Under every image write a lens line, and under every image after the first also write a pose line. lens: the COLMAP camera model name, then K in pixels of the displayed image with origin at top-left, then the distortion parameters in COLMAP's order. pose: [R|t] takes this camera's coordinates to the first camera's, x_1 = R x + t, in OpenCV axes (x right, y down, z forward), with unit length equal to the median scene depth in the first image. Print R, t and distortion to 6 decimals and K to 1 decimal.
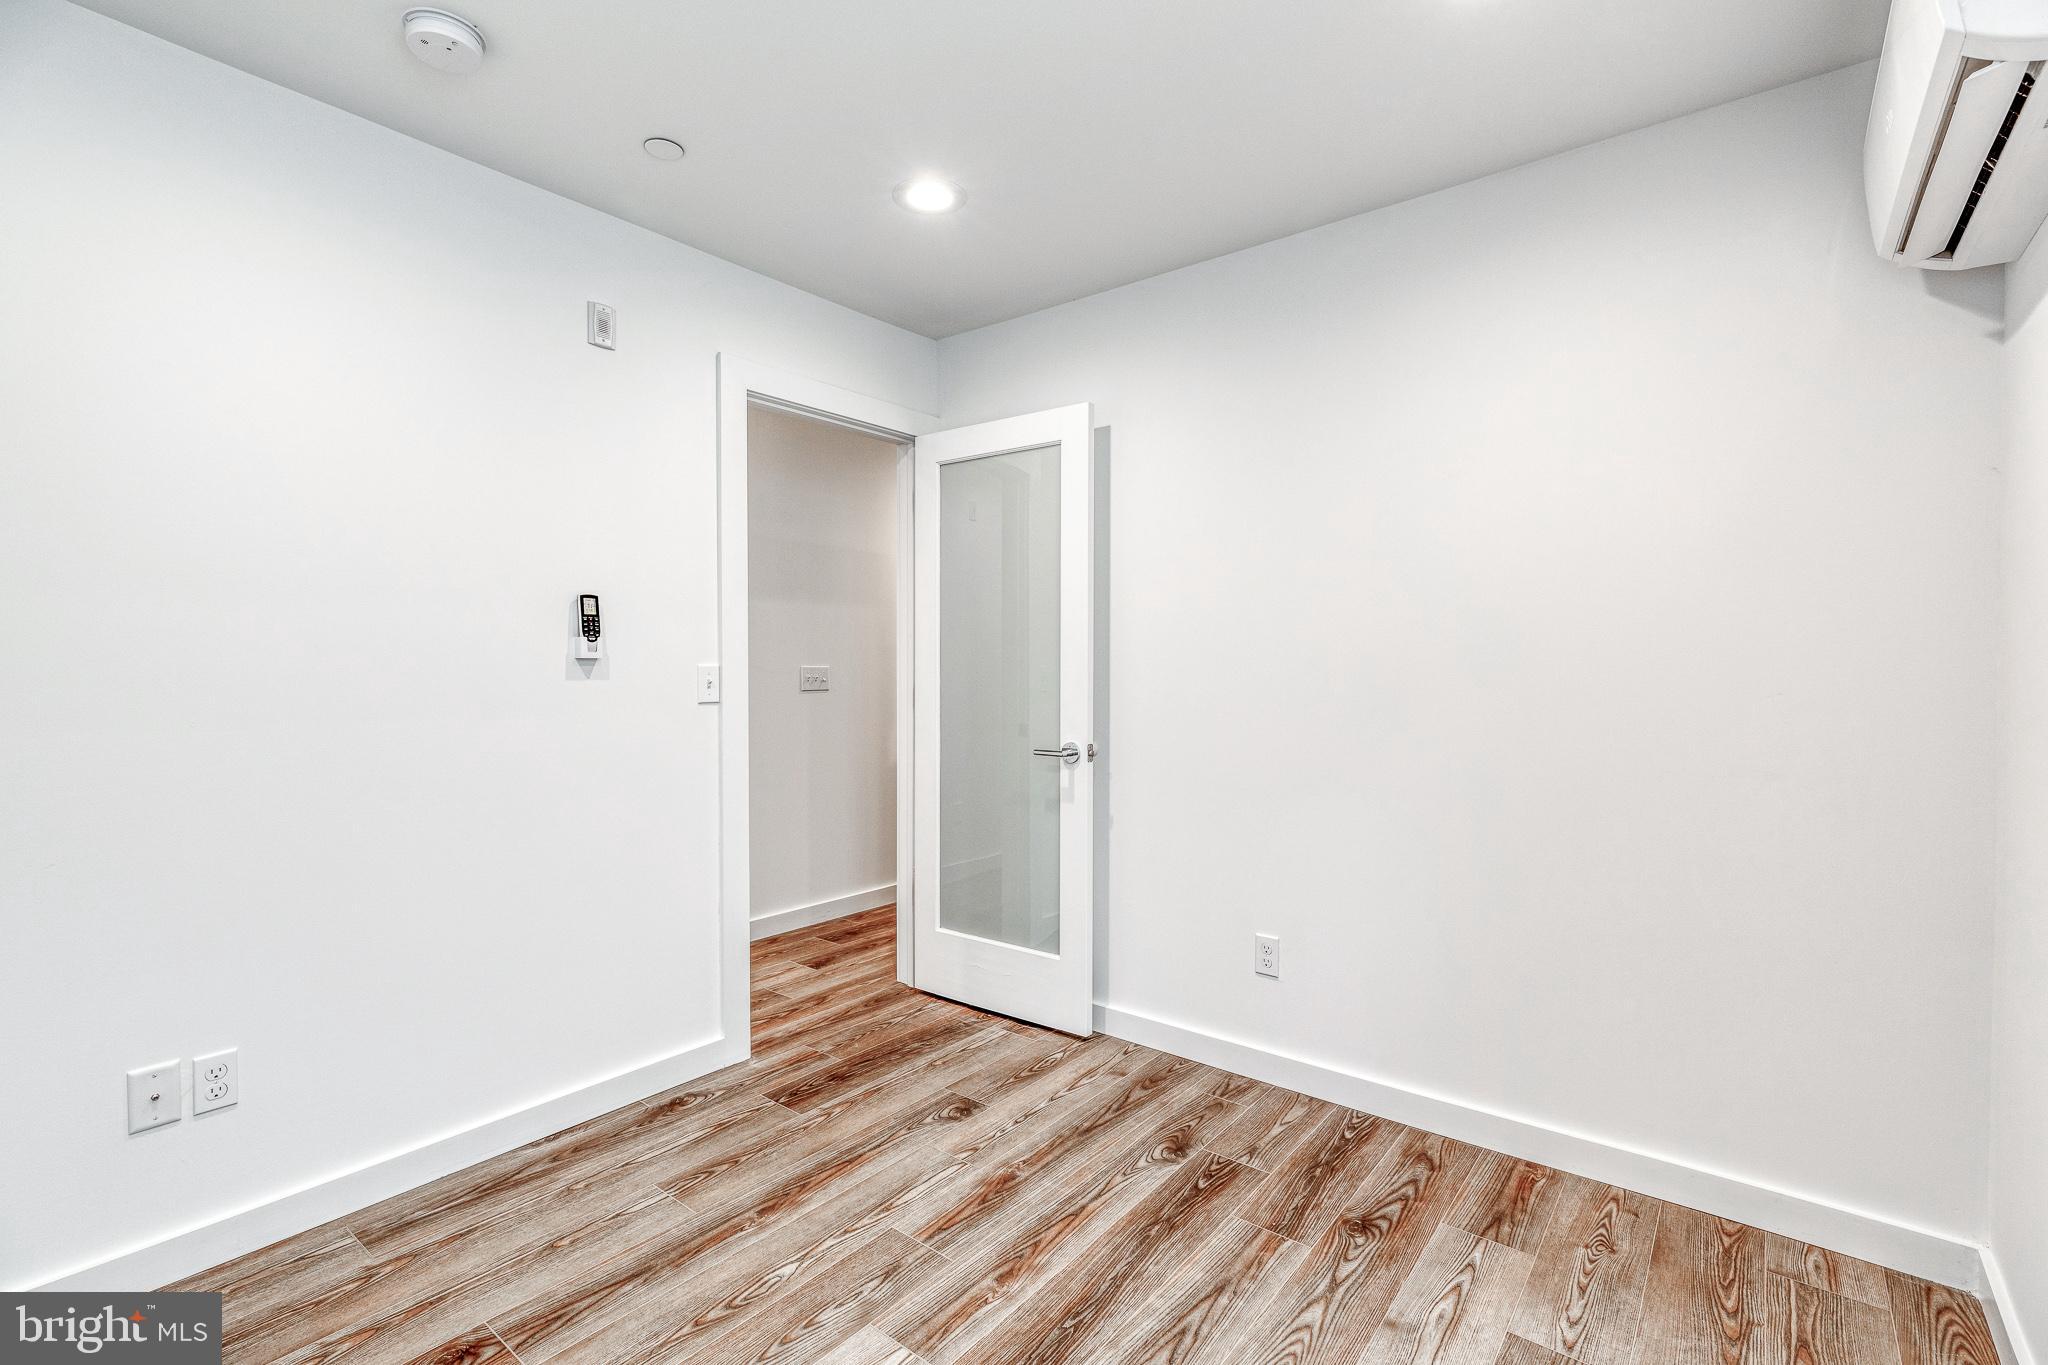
lens RADIAL K [[930.3, 0, 1034.4], [0, 930.3, 690.0], [0, 0, 1]] dist [0.008291, -0.001460]
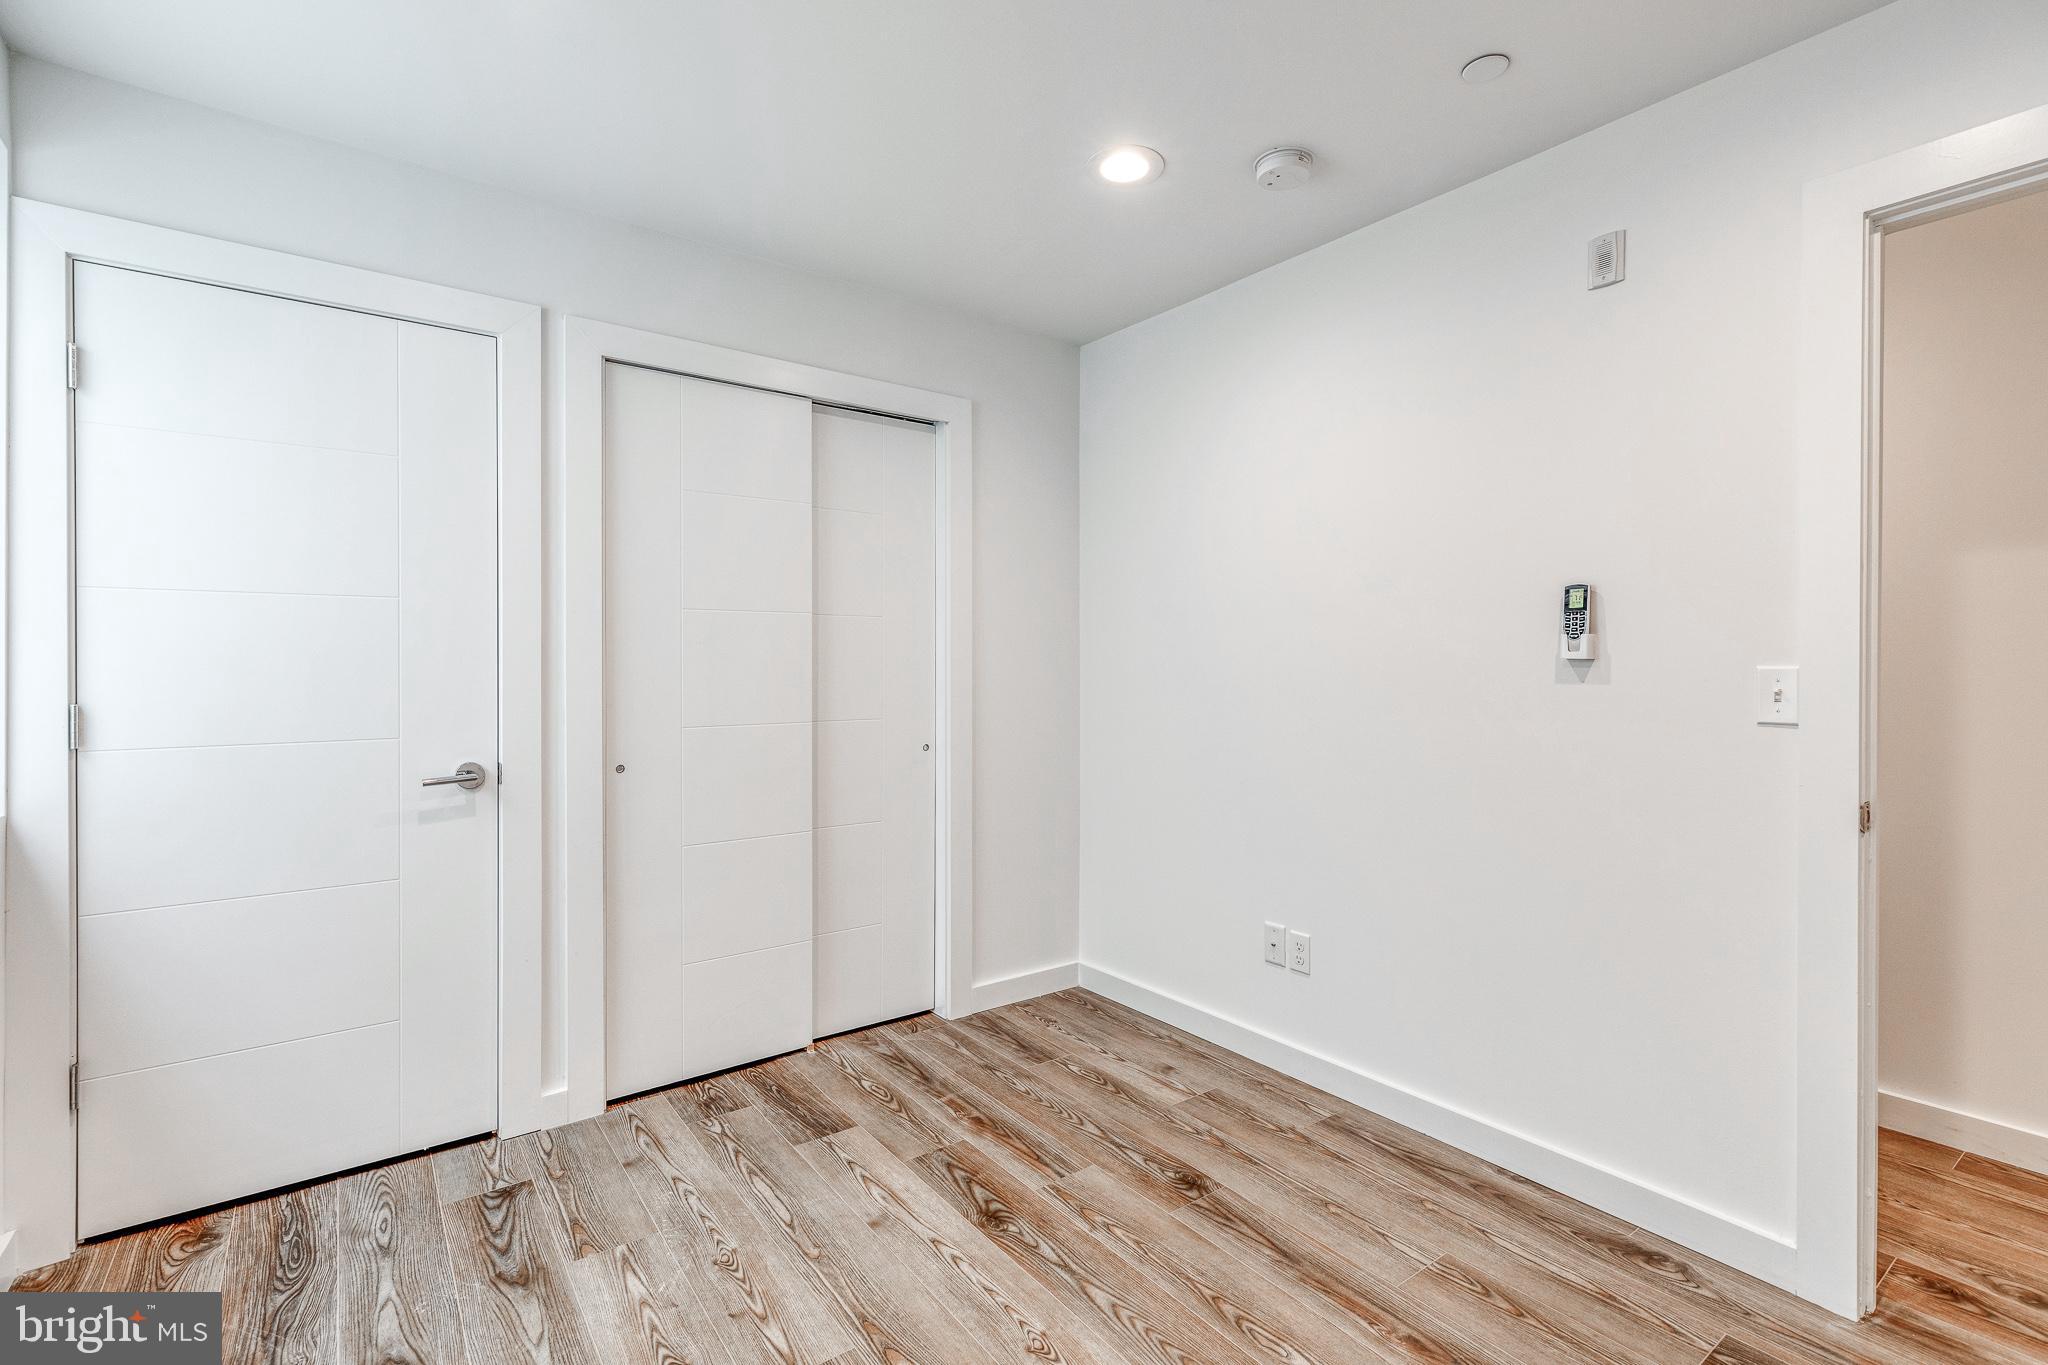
lens RADIAL K [[930.3, 0, 1018.5], [0, 930.3, 673.6], [0, 0, 1]] dist [0.008291, -0.001460]
pose [[-0.270266, 0.006780, -0.962762, 0.556199], [-0.027098, 0.999525, 0.014646, -0.021891], [0.962404, 0.030047, -0.269954, 0.837787]]
